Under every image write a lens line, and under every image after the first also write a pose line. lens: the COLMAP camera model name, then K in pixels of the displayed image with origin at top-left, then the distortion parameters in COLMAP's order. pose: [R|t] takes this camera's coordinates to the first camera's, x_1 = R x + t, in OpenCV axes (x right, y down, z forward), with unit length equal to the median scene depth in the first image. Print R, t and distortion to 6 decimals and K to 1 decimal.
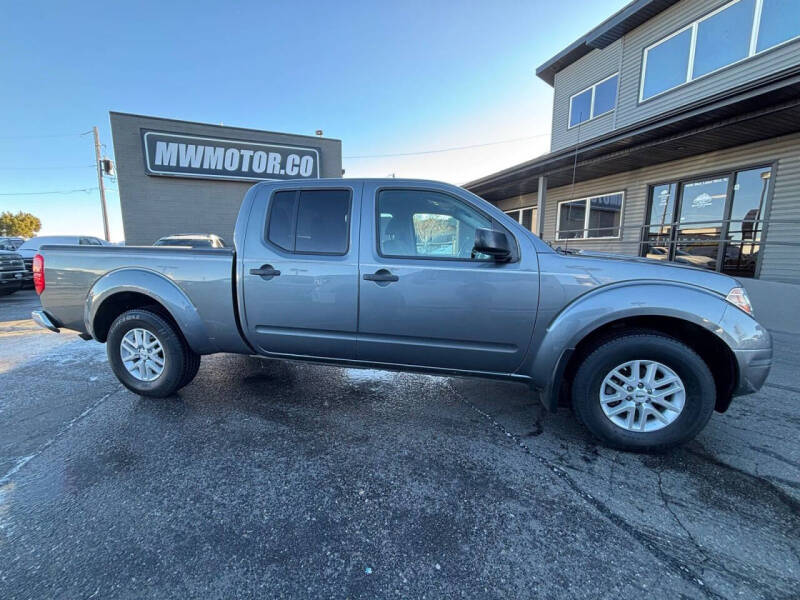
lens RADIAL K [[317.3, 0, 397.8], [0, 317.3, 296.2], [0, 0, 1]] dist [-0.000533, 0.000300]
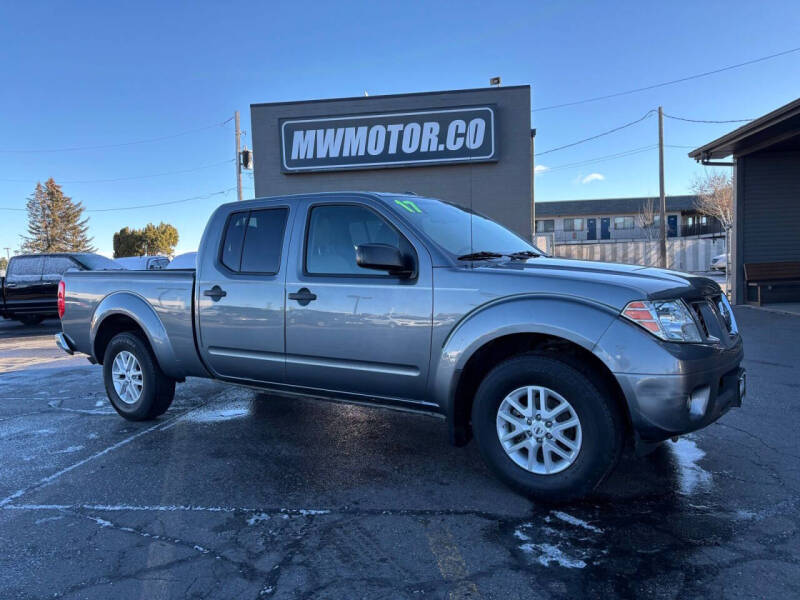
lens RADIAL K [[578.3, 0, 400.0], [0, 578.3, 300.0], [0, 0, 1]] dist [0.003870, -0.000330]
pose [[0.891278, -0.003164, -0.453446, 0.689669], [-0.027422, 0.997770, -0.060861, 0.095892], [0.452627, 0.066678, 0.889204, -0.737010]]
